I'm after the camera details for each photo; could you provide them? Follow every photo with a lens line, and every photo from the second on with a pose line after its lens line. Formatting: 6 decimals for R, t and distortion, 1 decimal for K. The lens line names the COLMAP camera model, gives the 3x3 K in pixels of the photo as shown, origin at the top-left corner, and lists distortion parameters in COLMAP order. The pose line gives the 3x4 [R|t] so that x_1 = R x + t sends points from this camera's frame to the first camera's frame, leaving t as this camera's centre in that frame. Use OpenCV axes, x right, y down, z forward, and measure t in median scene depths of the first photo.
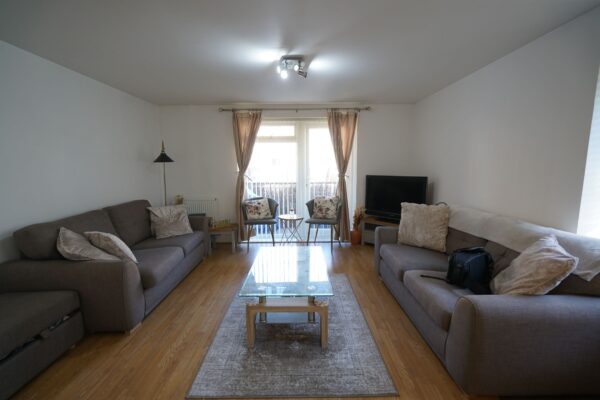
lens RADIAL K [[268.4, 0, 300.0], [0, 268.4, 200.0], [0, 0, 1]] dist [-0.001201, 0.000073]
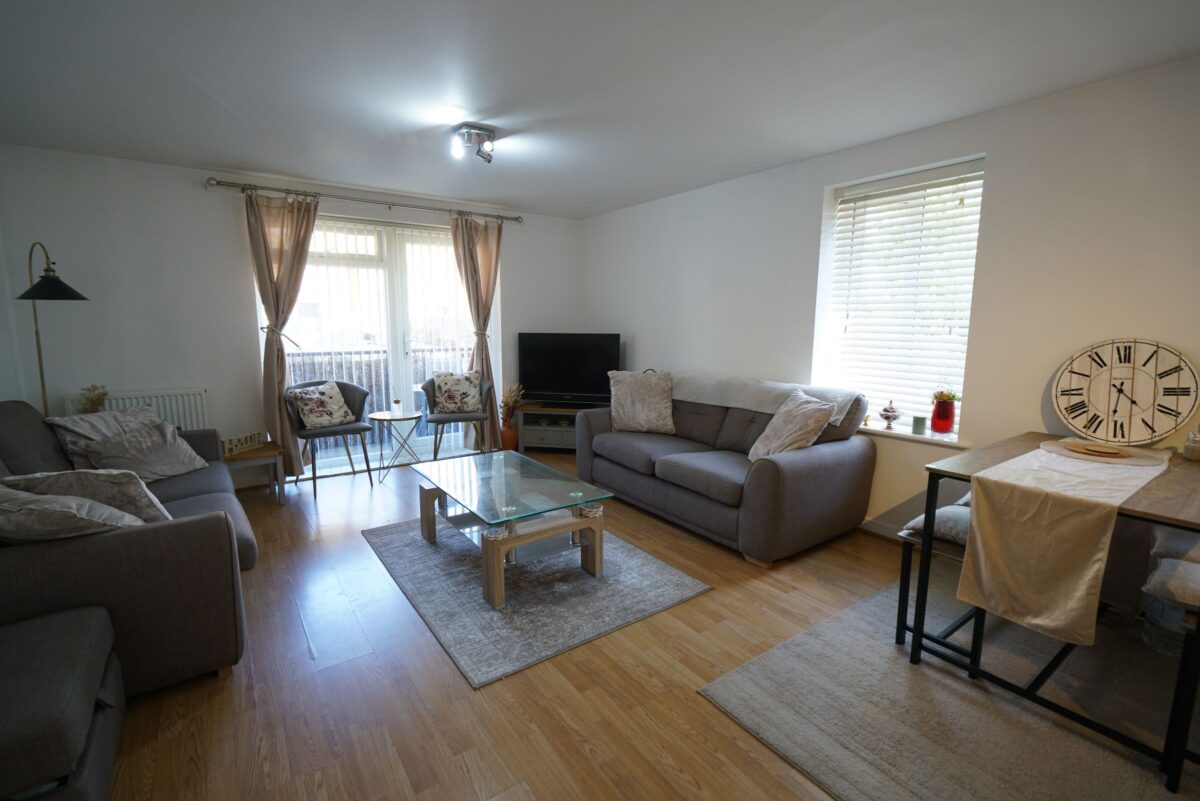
lens RADIAL K [[533.0, 0, 600.0], [0, 533.0, 400.5], [0, 0, 1]] dist [0.000626, 0.000272]
pose [[0.814540, -0.078311, 0.574797, -0.306563], [0.066477, 0.996920, 0.041617, 0.019018], [-0.576286, 0.004312, 0.817237, -0.058225]]
